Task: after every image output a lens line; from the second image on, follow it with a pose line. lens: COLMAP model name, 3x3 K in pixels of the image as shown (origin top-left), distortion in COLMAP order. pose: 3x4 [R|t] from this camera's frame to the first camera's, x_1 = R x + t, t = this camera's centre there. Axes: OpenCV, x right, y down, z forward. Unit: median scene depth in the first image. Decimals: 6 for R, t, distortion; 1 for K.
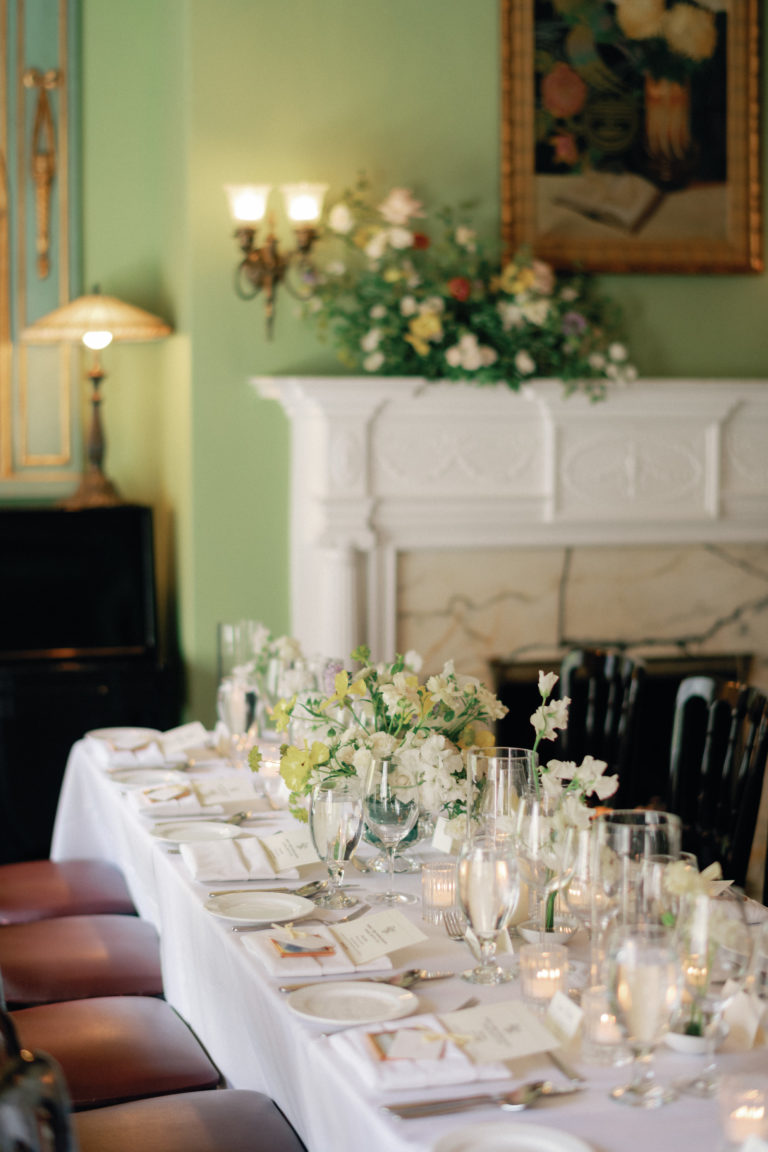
lens RADIAL K [[1976.5, 0, 384.0], [0, 1976.5, 576.0], [0, 0, 1]] dist [-0.040442, -0.262747]
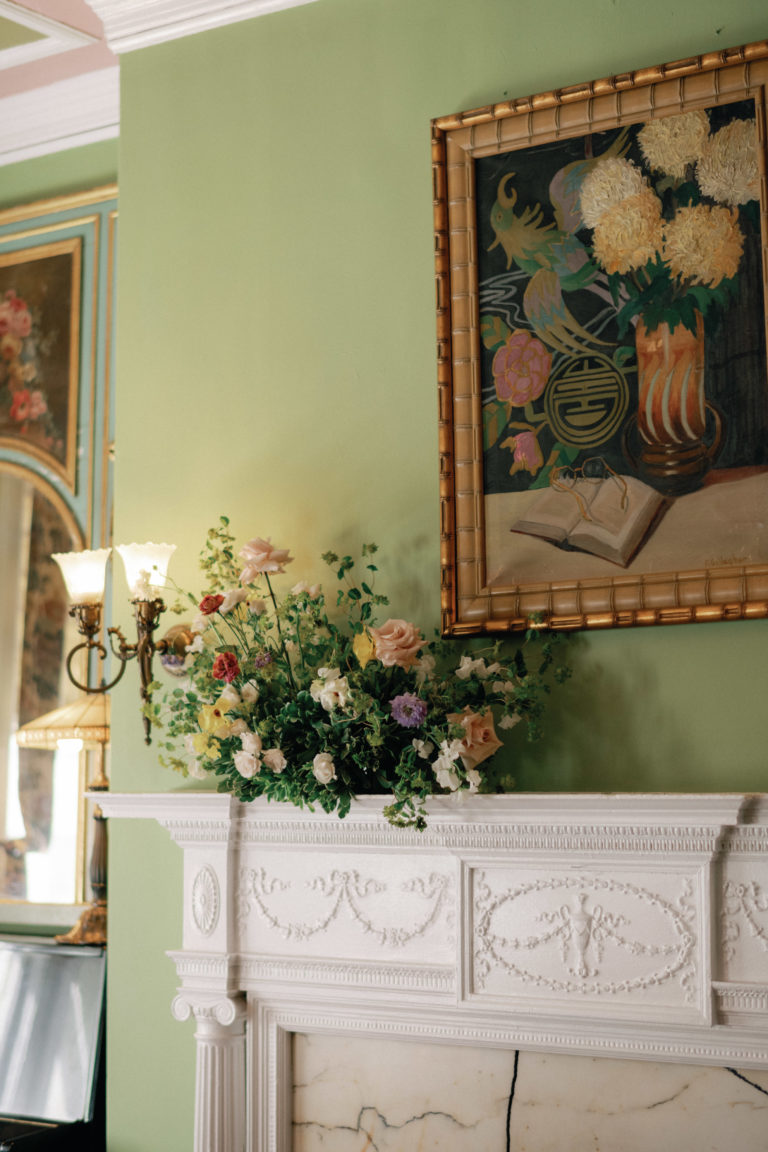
lens RADIAL K [[1976.5, 0, 384.0], [0, 1976.5, 576.0], [0, 0, 1]] dist [-0.040442, -0.262747]
pose [[0.620610, -0.083511, -0.779659, 0.589315], [-0.072233, 0.983996, -0.162896, -0.059919], [0.780785, 0.157412, 0.604646, 0.555923]]
